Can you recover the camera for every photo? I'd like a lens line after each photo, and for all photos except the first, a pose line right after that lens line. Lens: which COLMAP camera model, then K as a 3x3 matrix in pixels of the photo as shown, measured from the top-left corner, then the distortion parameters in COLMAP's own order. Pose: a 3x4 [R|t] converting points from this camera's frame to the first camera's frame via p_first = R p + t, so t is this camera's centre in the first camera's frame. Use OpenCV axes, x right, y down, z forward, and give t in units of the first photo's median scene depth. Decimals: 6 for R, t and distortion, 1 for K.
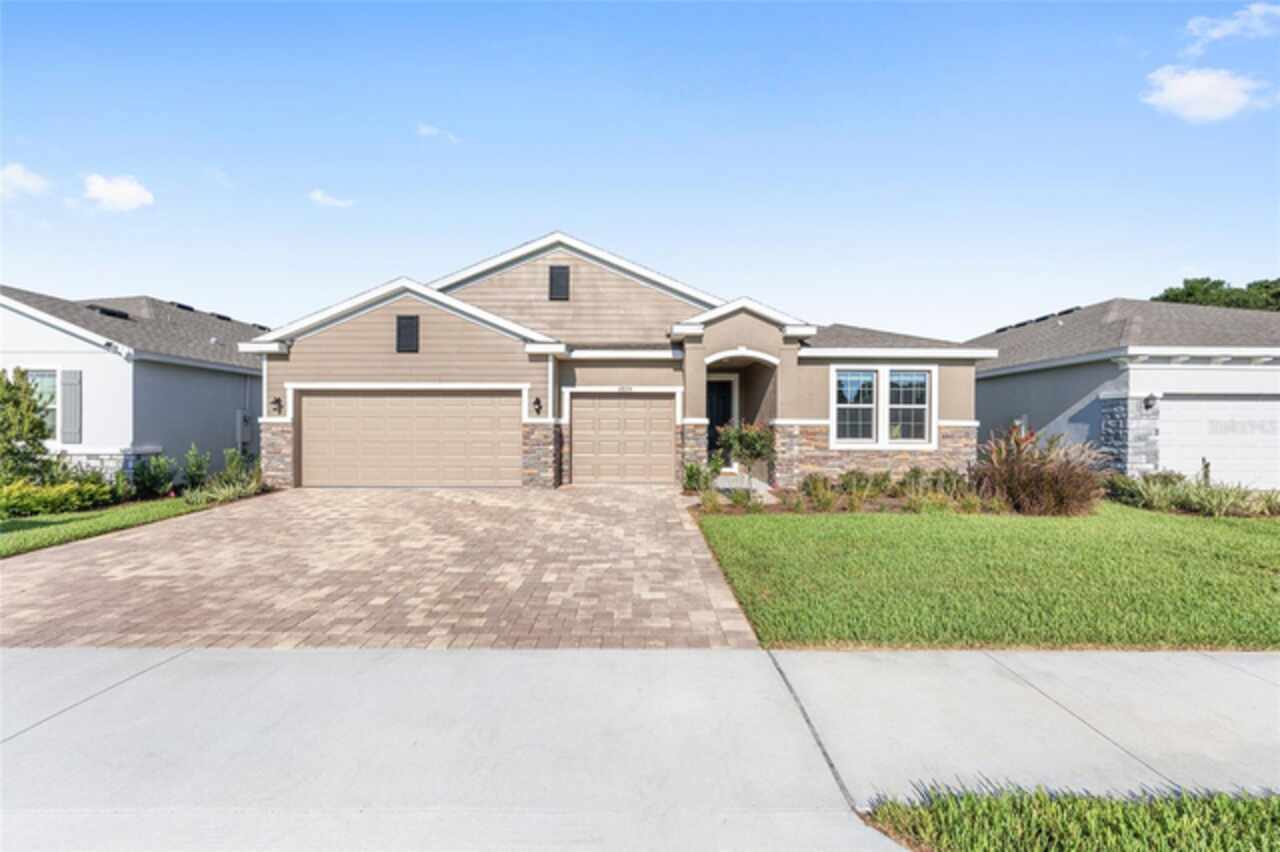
lens RADIAL K [[513.5, 0, 643.7], [0, 513.5, 427.5], [0, 0, 1]] dist [-0.008978, 0.006106]
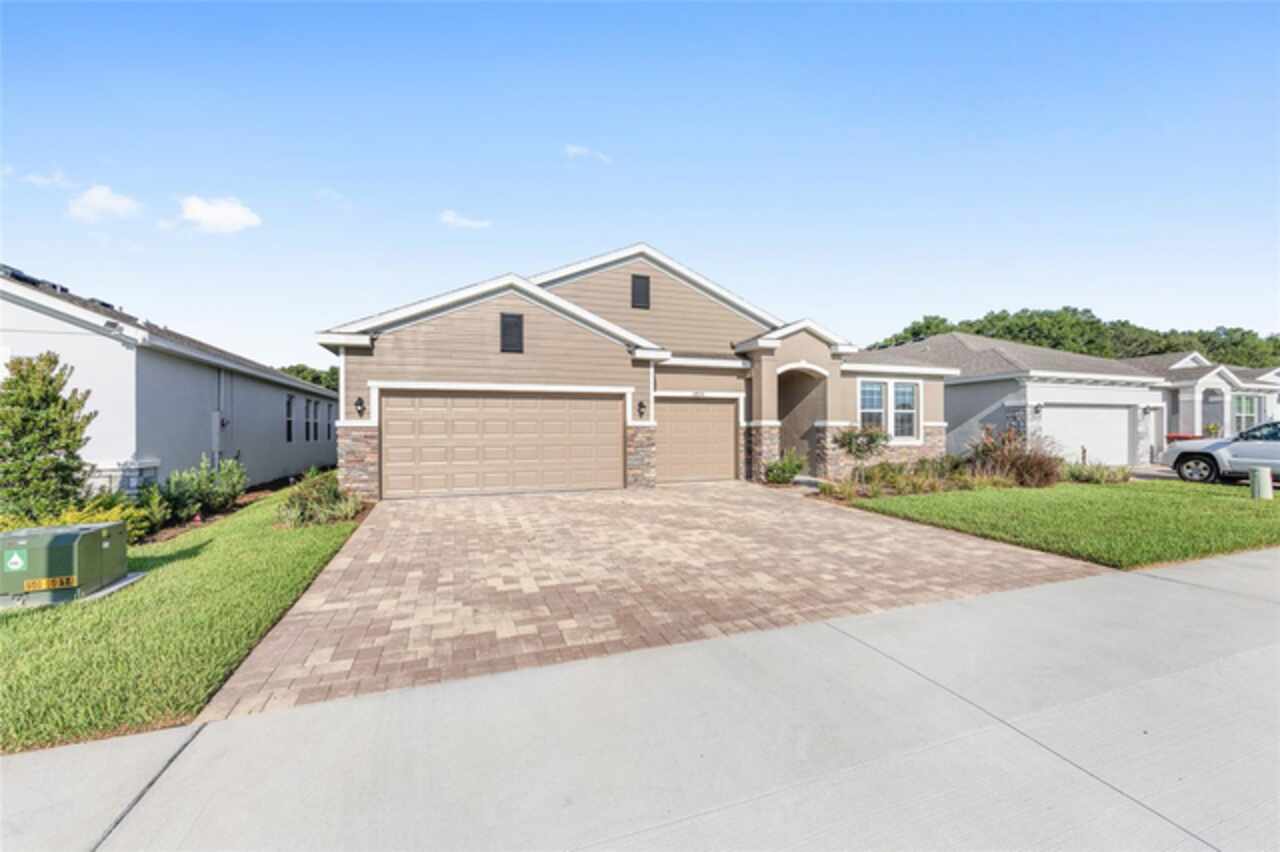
lens RADIAL K [[513.5, 0, 643.7], [0, 513.5, 427.5], [0, 0, 1]] dist [-0.008978, 0.006106]
pose [[0.939811, -0.006430, 0.341633, -0.557640], [0.008212, 0.999959, -0.003771, -0.000761], [-0.341595, 0.006350, 0.939826, 0.017648]]
